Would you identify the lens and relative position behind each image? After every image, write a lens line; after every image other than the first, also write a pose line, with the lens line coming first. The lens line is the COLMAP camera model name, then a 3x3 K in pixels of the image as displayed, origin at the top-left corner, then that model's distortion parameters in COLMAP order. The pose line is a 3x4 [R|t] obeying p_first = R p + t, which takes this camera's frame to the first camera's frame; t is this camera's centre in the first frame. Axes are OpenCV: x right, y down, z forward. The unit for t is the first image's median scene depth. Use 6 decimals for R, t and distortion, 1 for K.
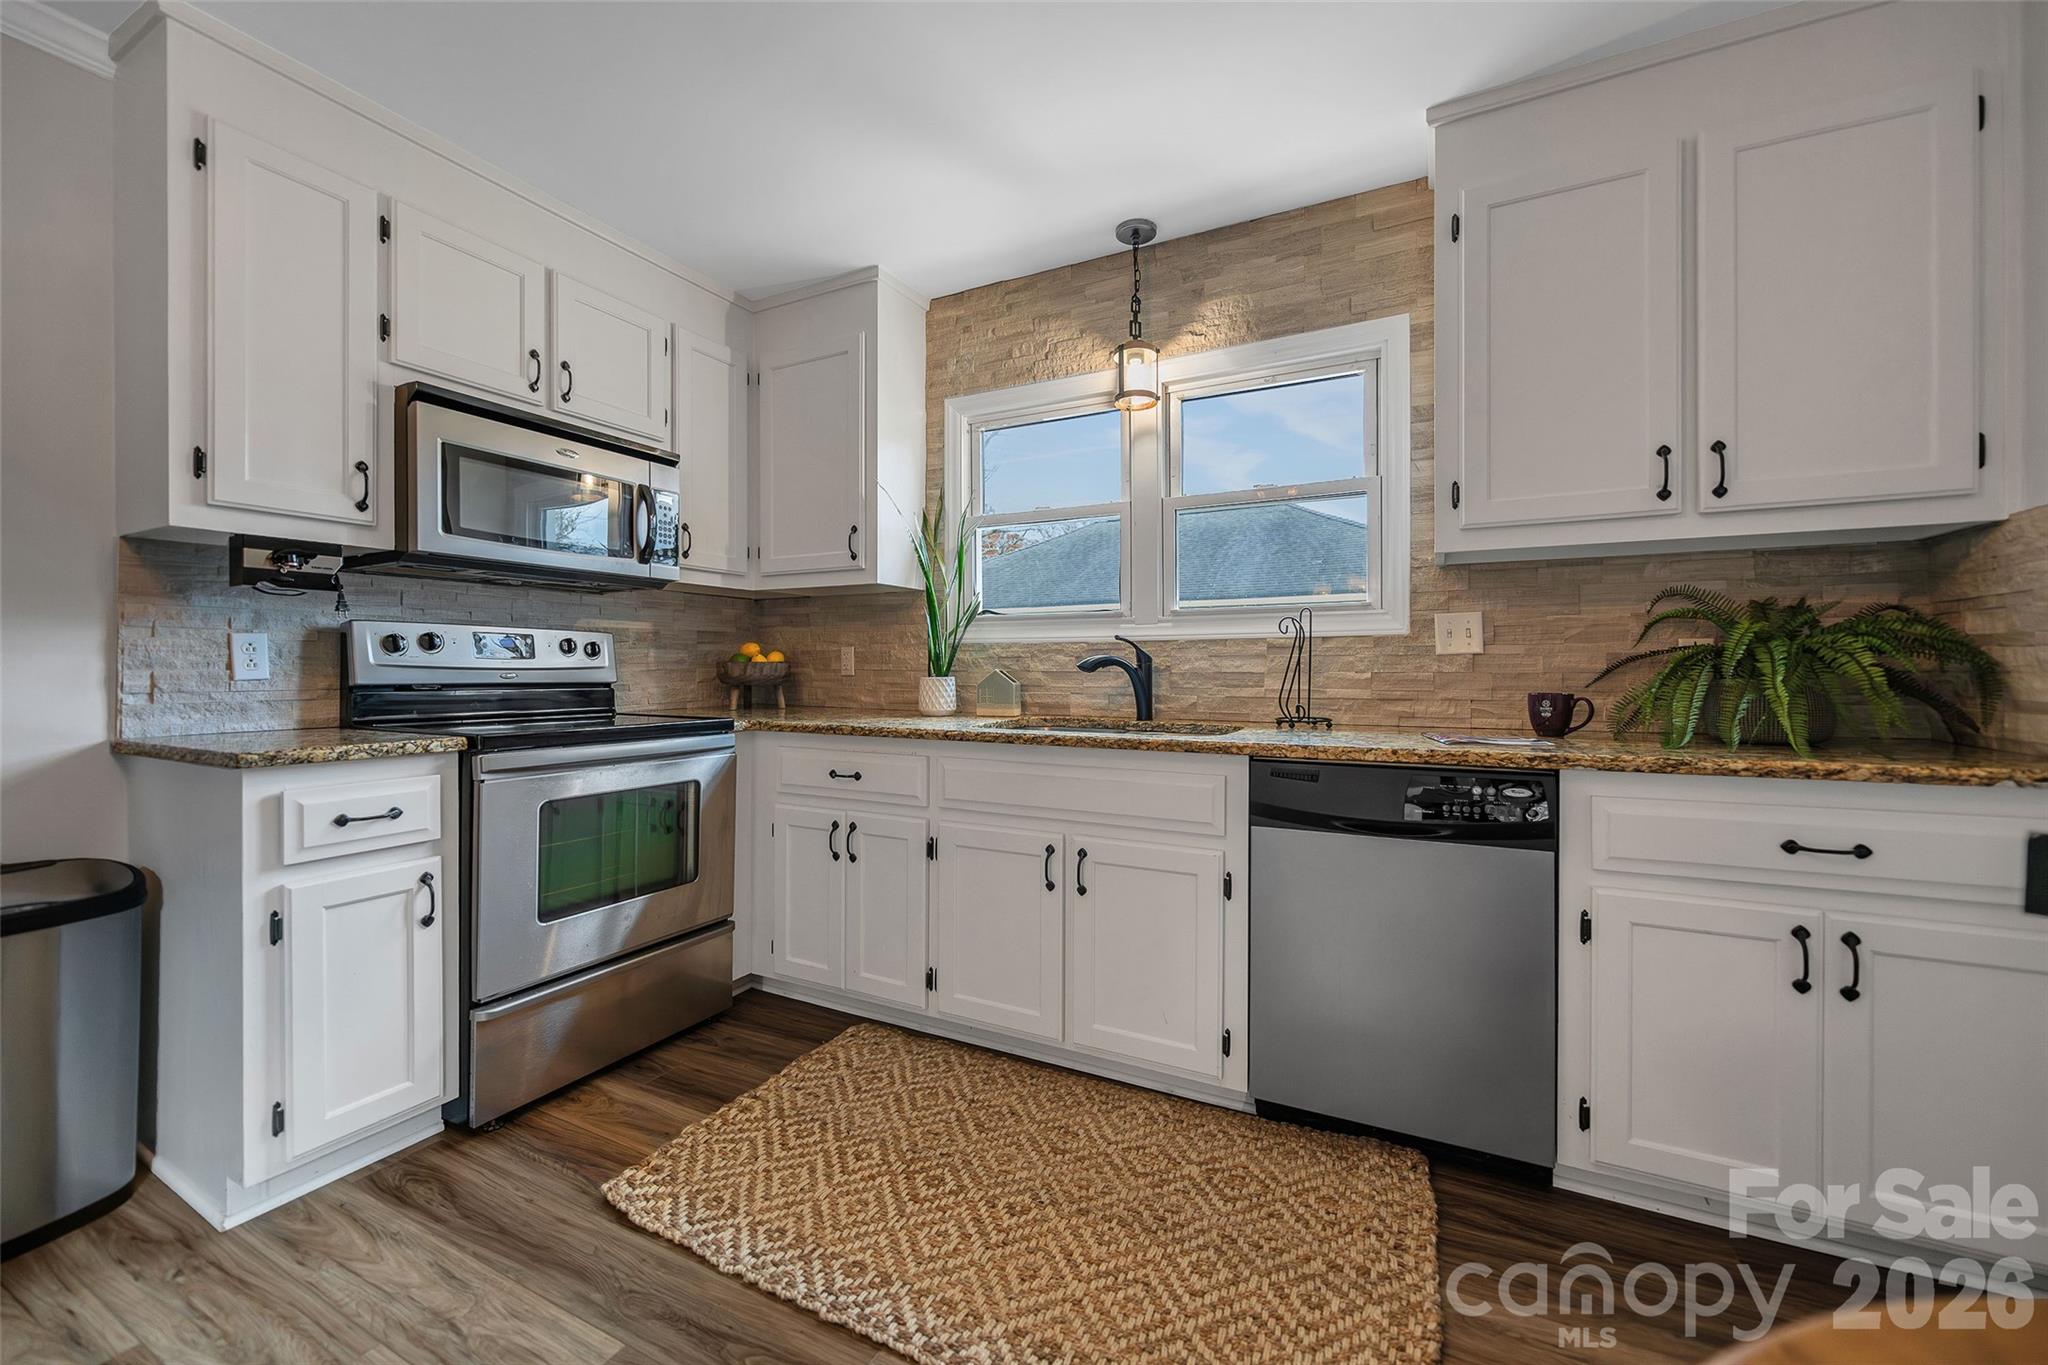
lens RADIAL K [[790.4, 0, 1052.7], [0, 790.4, 672.4], [0, 0, 1]] dist [-0.001256, -0.000133]
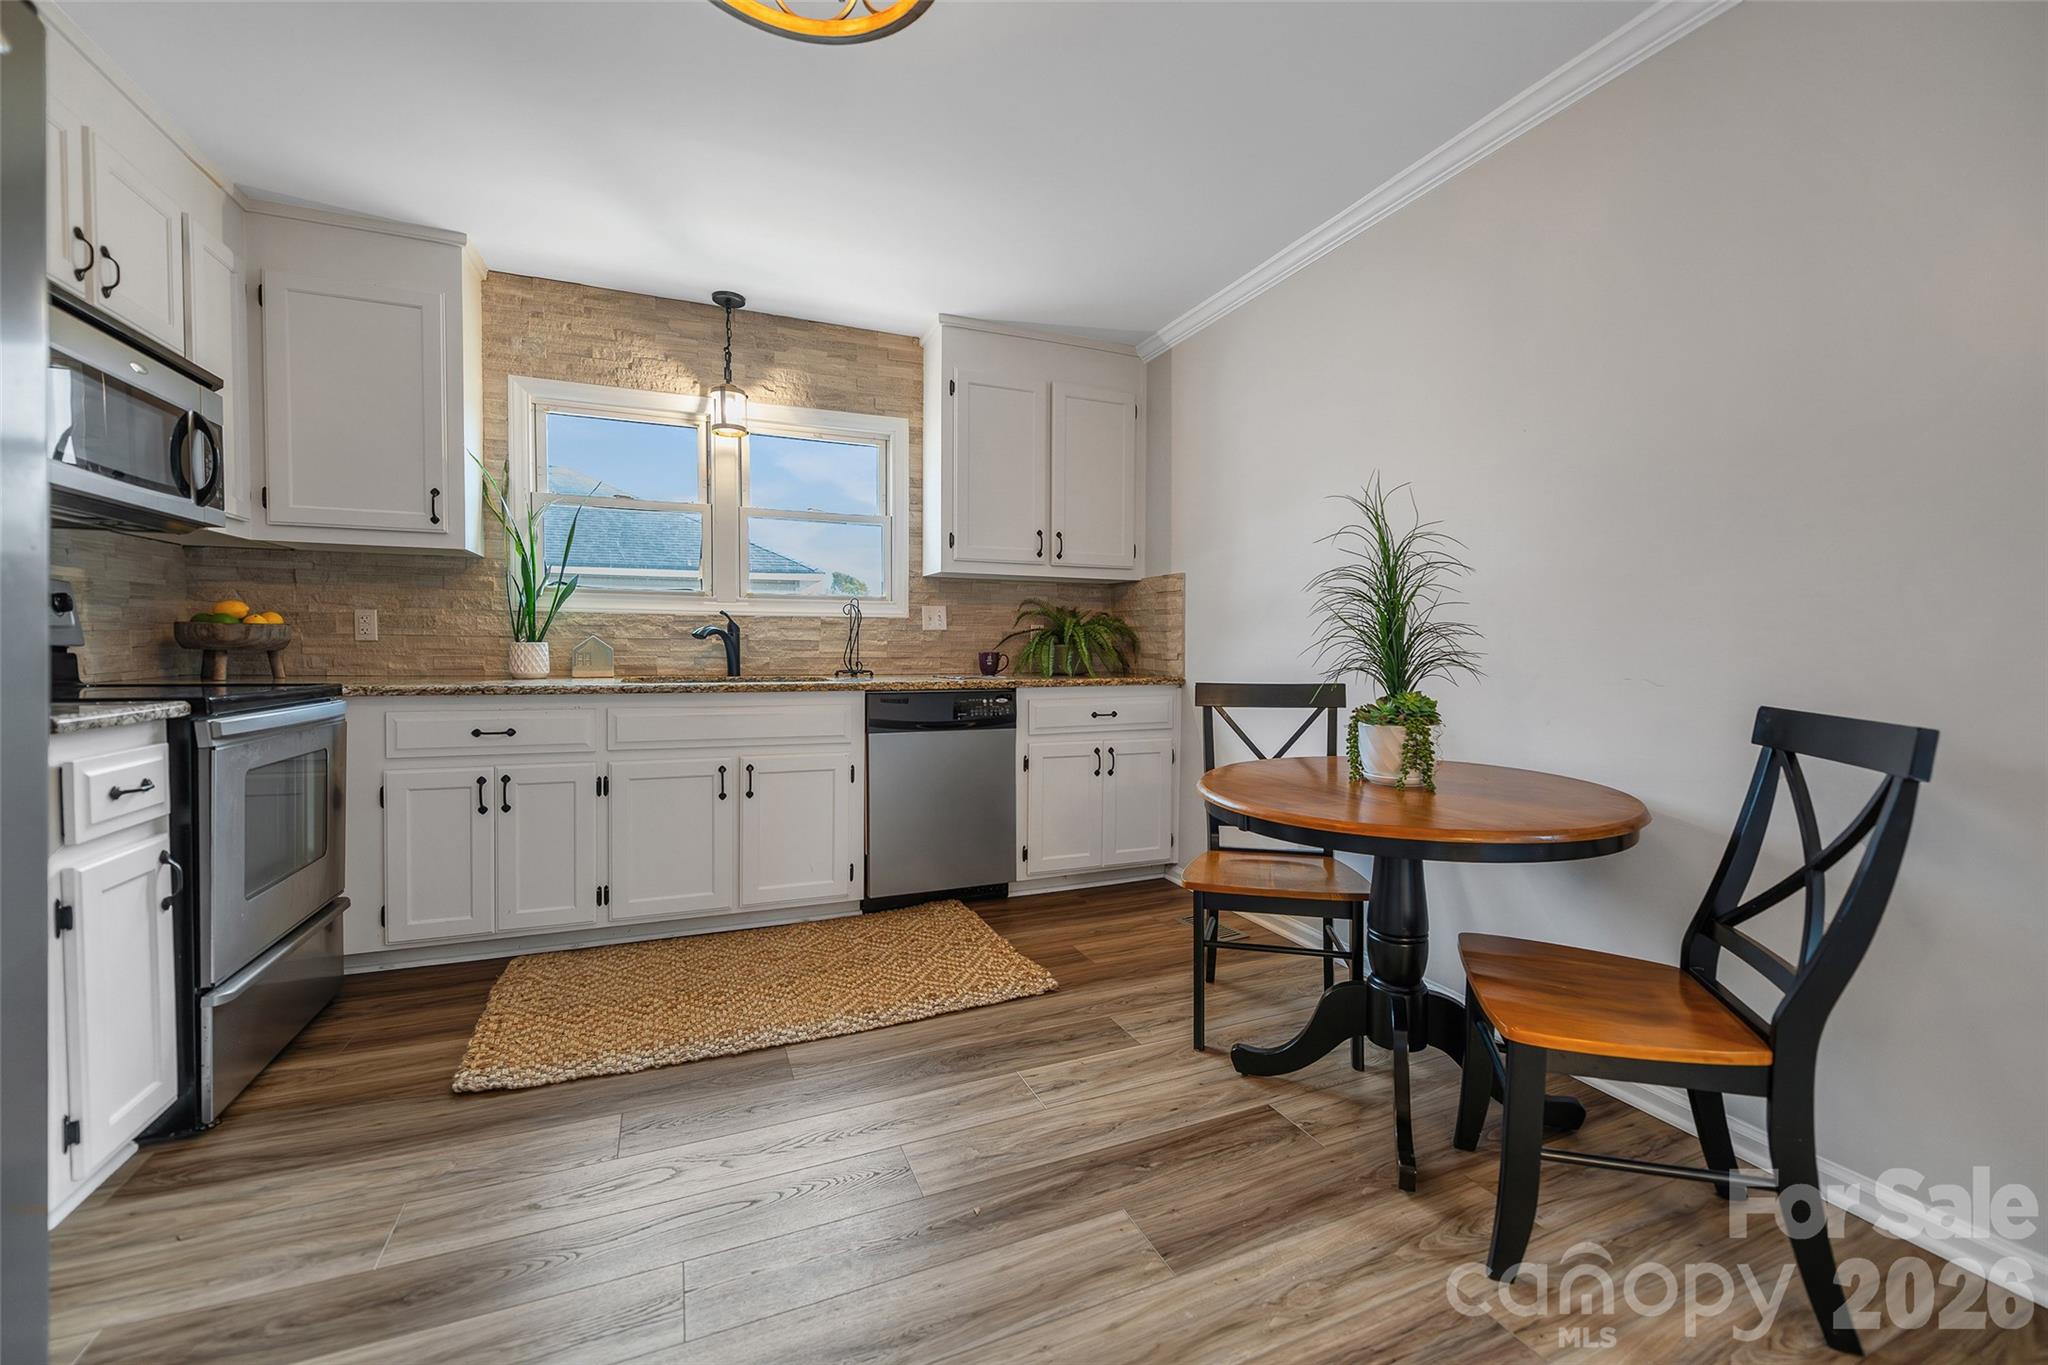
lens RADIAL K [[796.9, 0, 996.2], [0, 796.9, 670.7], [0, 0, 1]] dist [-0.000110, -0.000589]
pose [[0.674369, -0.017950, 0.738176, -0.641031], [-0.003520, 0.999615, 0.027523, 0.015285], [-0.738386, -0.021159, 0.674047, -0.242594]]
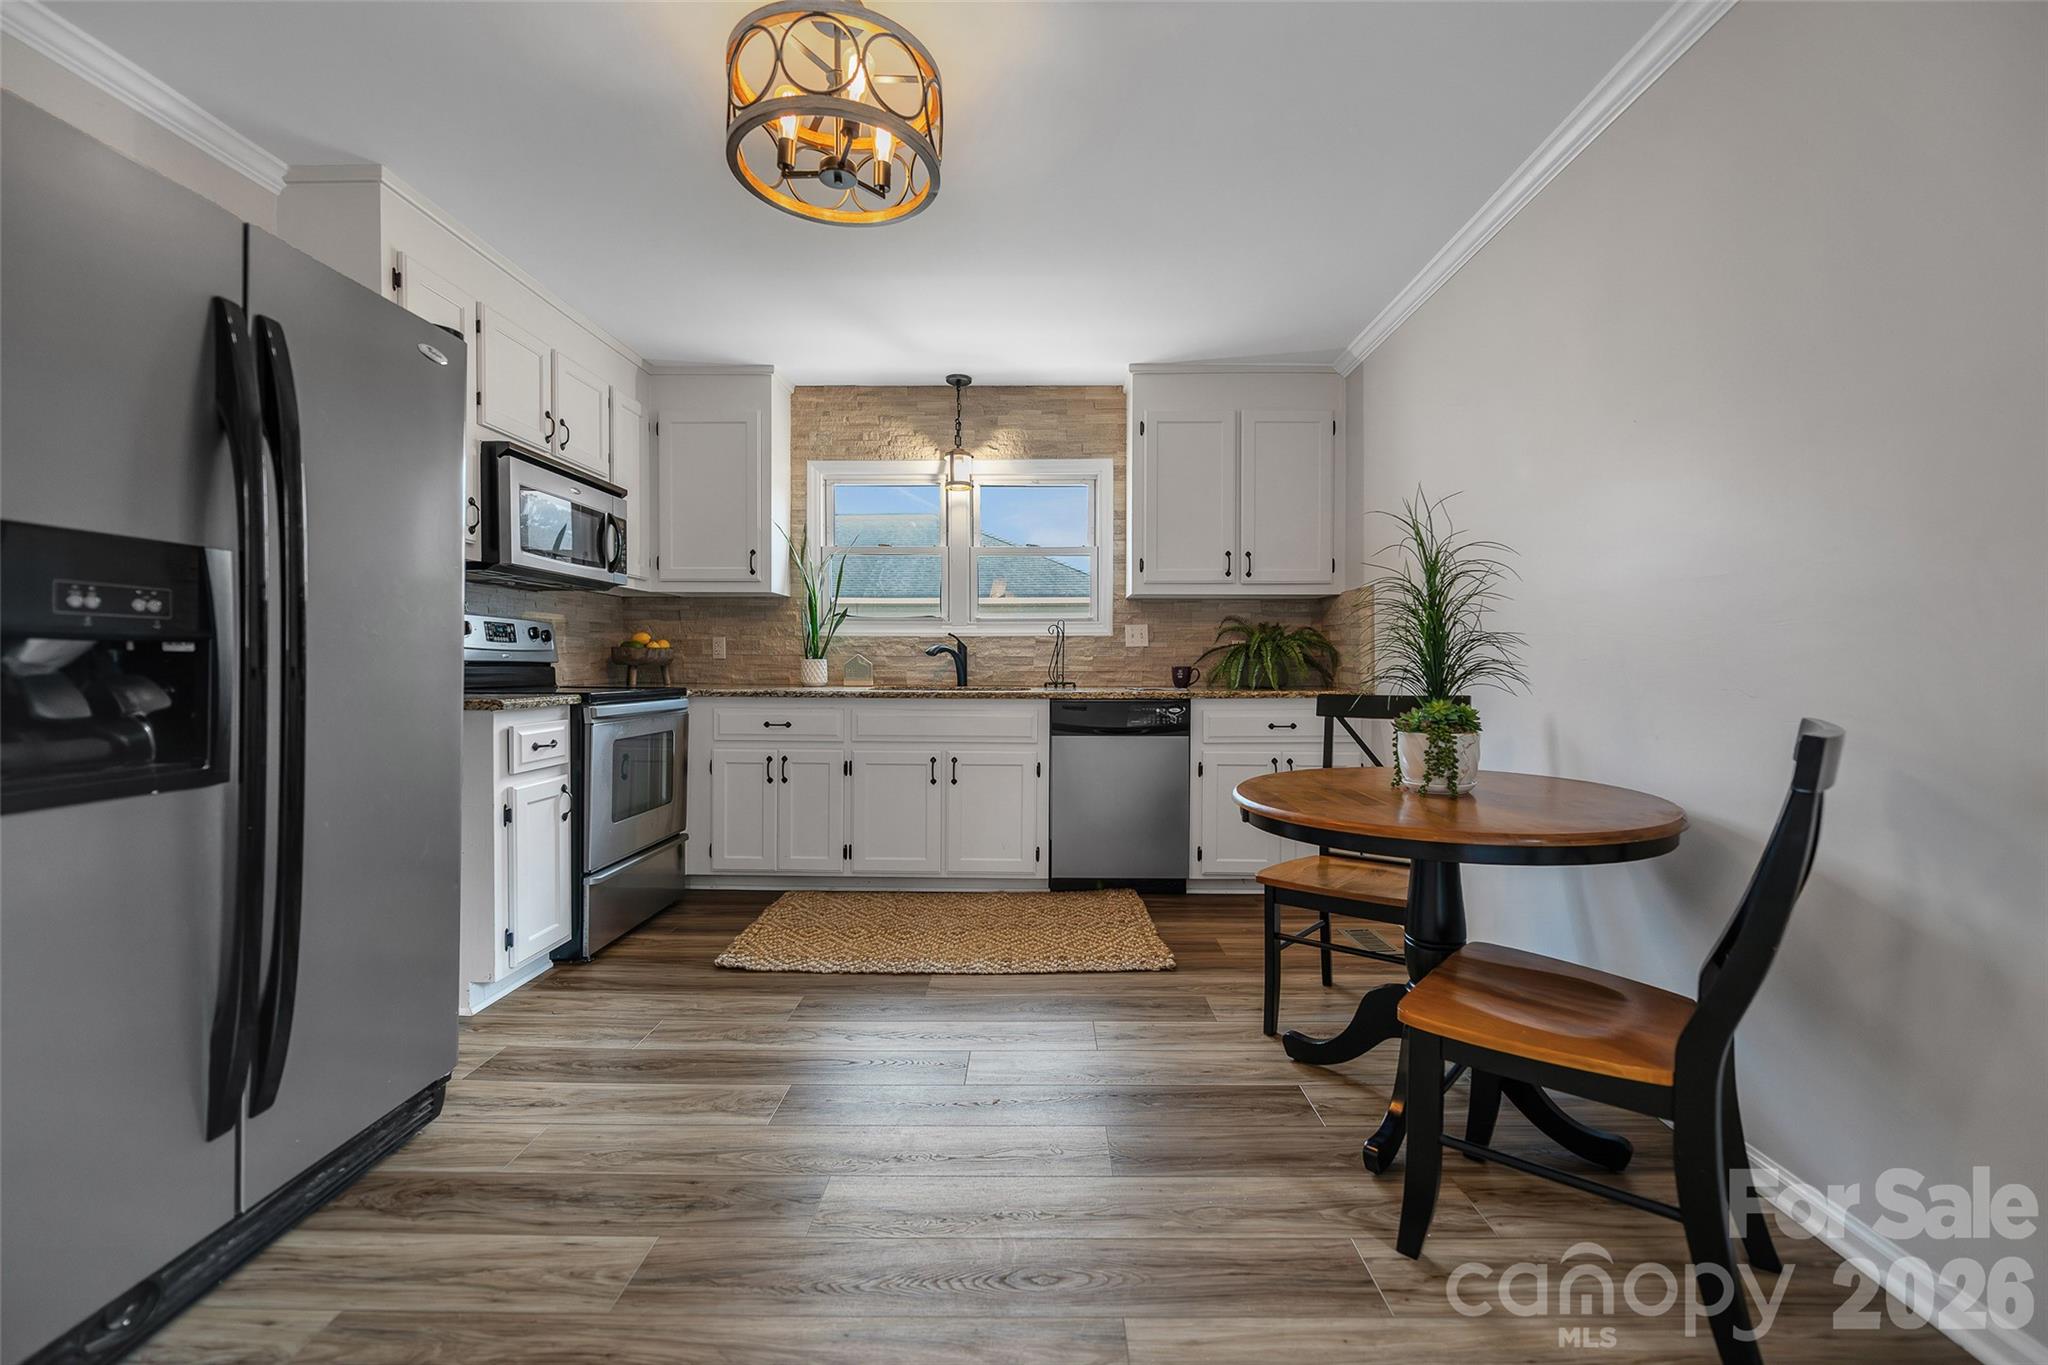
lens RADIAL K [[782.7, 0, 1028.8], [0, 782.7, 674.8], [0, 0, 1]] dist [-0.000644, -0.000330]
pose [[0.907017, -0.003486, 0.421081, -0.483635], [-0.000881, 0.999948, 0.010175, 0.023783], [-0.421094, -0.009600, 0.906966, -0.555470]]
